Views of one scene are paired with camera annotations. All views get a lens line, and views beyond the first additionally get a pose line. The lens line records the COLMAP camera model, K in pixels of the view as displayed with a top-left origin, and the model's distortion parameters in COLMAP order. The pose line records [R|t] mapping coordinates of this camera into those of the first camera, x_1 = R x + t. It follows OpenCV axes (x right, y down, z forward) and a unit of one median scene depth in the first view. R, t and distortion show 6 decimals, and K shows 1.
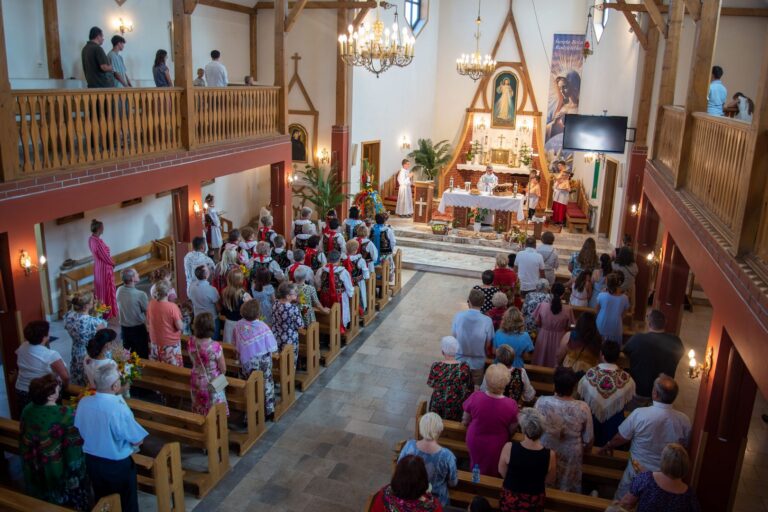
lens RADIAL K [[611.7, 0, 384.8], [0, 611.7, 220.9], [0, 0, 1]] dist [-0.052031, 0.006292]
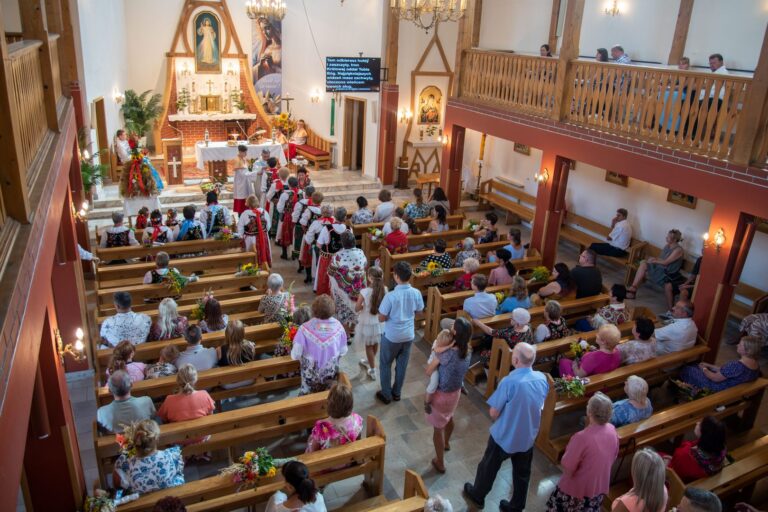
lens RADIAL K [[596.3, 0, 374.0], [0, 596.3, 242.8], [0, 0, 1]] dist [-0.061904, 0.000413]
pose [[0.736234, -0.226826, 0.637580, -0.305981], [0.132135, 0.972203, 0.193292, -0.044156], [-0.663701, -0.058062, 0.745741, 0.145850]]
